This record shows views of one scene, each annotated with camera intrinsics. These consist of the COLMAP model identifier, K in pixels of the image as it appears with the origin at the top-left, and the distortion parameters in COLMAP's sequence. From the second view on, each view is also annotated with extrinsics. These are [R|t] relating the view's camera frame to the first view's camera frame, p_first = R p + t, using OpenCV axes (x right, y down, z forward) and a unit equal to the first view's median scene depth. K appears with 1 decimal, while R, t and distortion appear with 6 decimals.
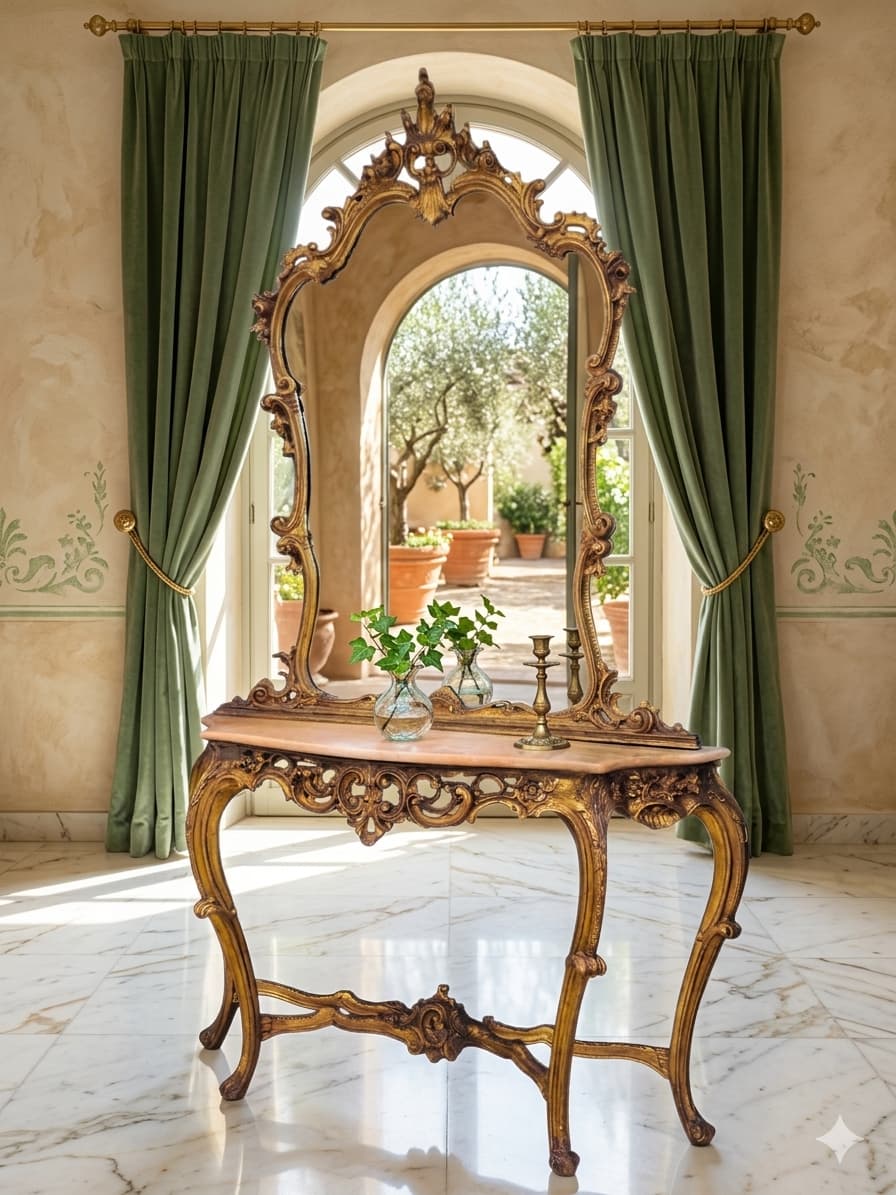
lens RADIAL K [[1199.8, 0, 436.4], [0, 1199.8, 586.0], [0, 0, 1]] dist [0.046938, 0.000000]
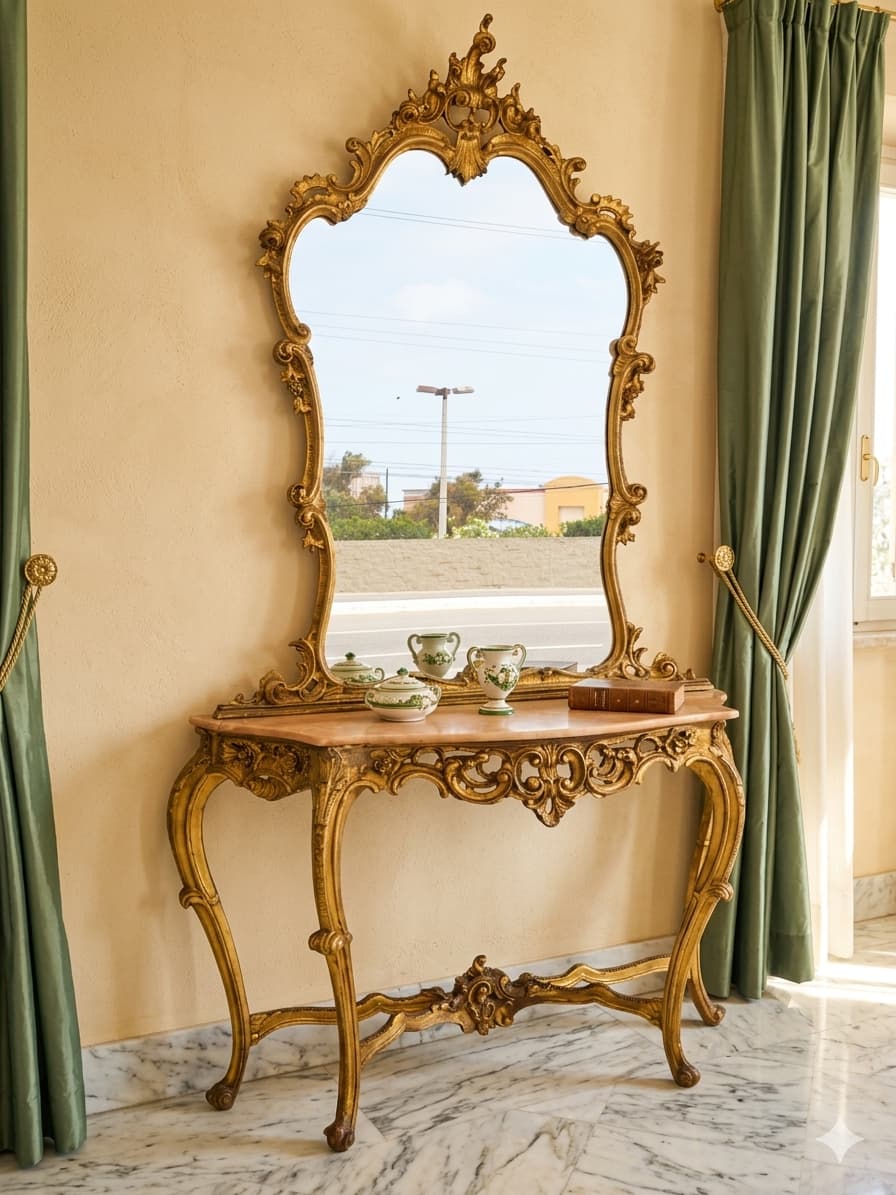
lens RADIAL K [[1122.8, 0, 434.1], [0, 1122.8, 575.5], [0, 0, 1]] dist [0.045670, 0.000000]
pose [[0.756136, -0.052367, 0.652316, -0.653517], [0.030208, 0.998524, 0.045144, -0.028206], [-0.653717, -0.014430, 0.756601, 0.342960]]
